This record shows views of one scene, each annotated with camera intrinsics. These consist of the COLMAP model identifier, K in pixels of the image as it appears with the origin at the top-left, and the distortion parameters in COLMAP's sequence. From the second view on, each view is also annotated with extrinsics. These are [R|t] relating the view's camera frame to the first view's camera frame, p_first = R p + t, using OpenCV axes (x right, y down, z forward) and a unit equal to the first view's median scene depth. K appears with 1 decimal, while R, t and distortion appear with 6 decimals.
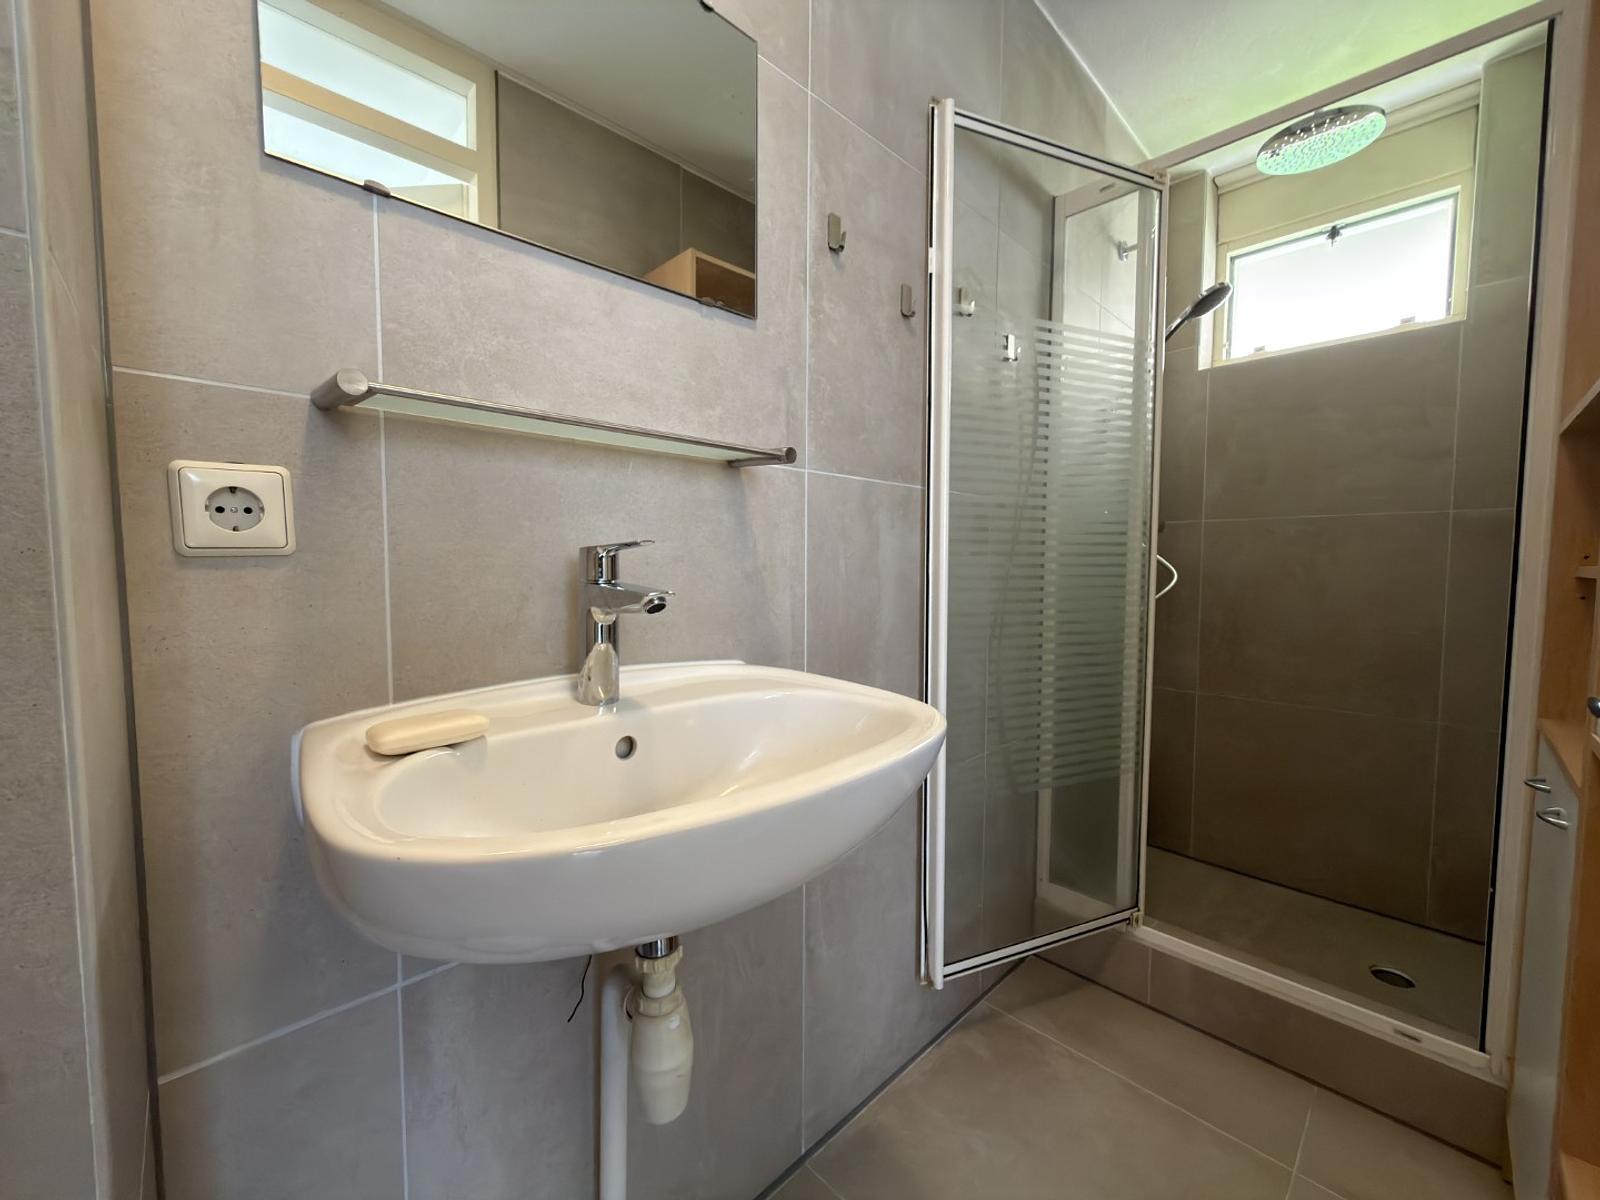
lens RADIAL K [[640.4, 0, 799.4], [0, 640.4, 602.0], [0, 0, 1]] dist [-0.000919, -0.000046]
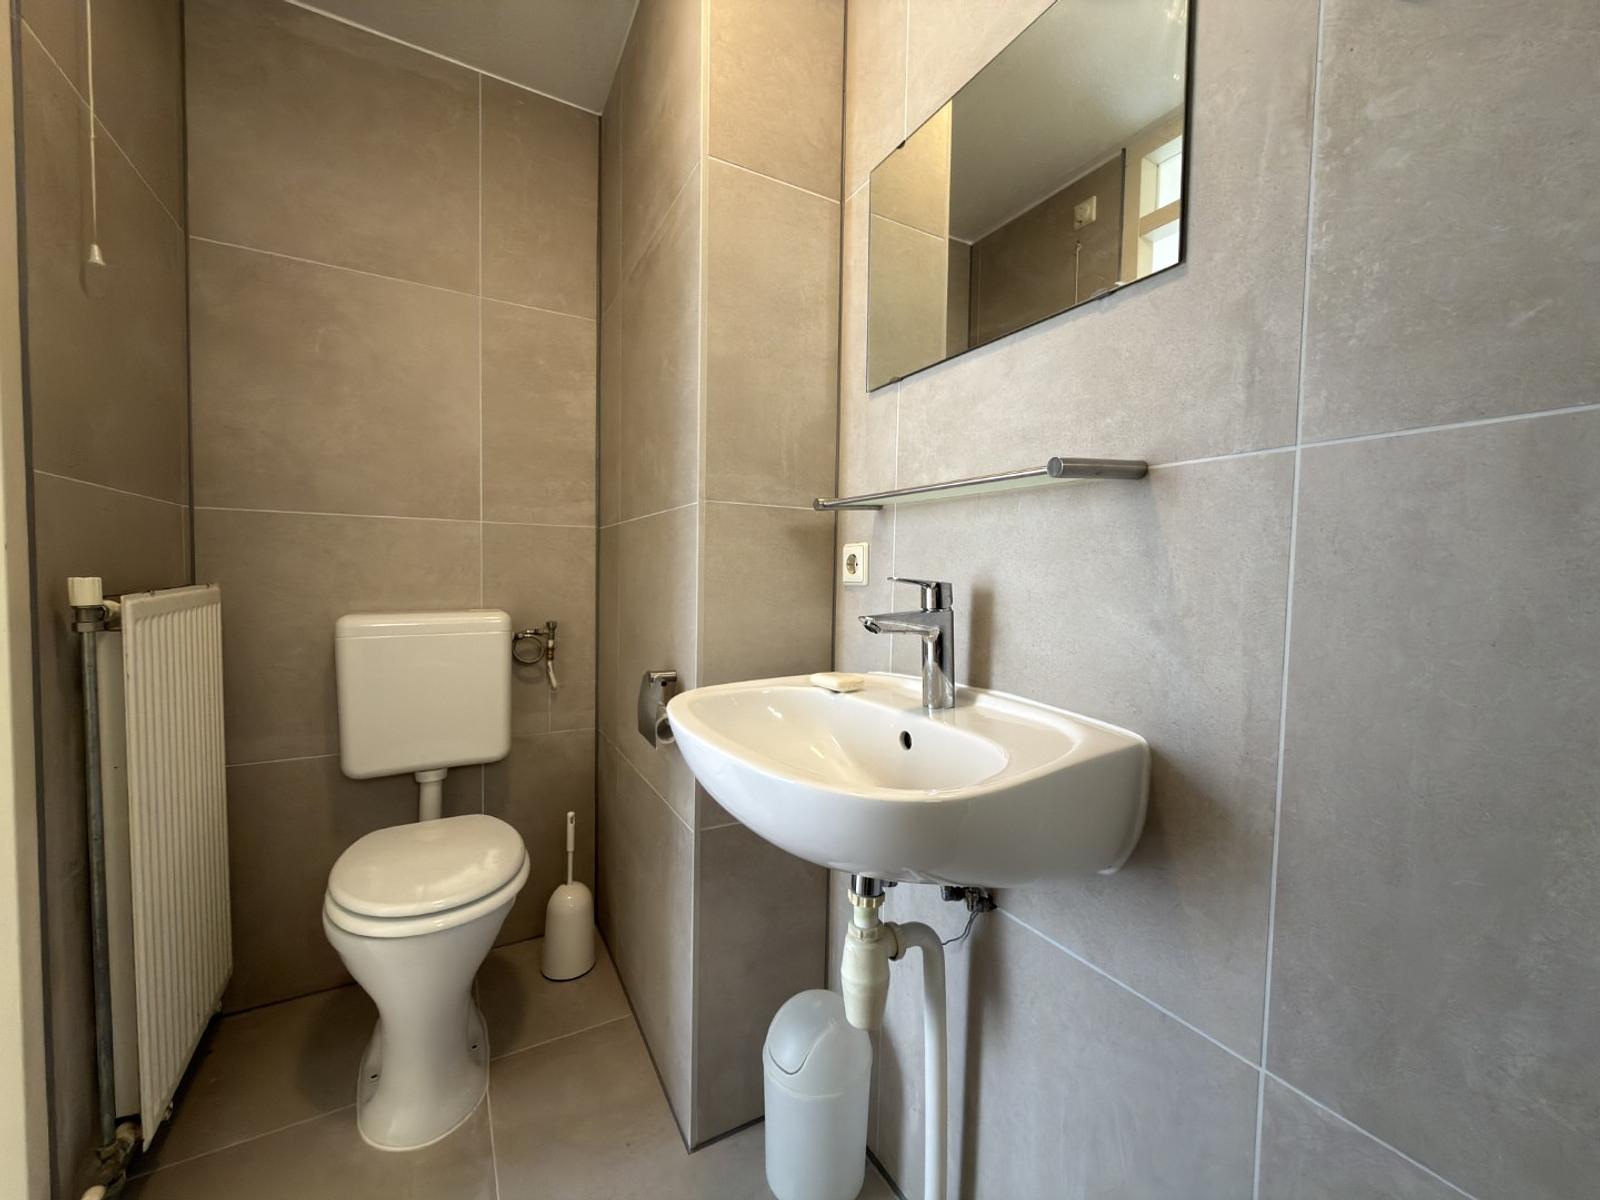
lens RADIAL K [[640.4, 0, 799.4], [0, 640.4, 601.1], [0, 0, 1]] dist [-0.000919, -0.000046]
pose [[-0.254903, 0.033726, -0.966378, 0.710177], [-0.078354, 0.995385, 0.055406, -0.071869], [0.963787, 0.089843, -0.251084, 0.775096]]
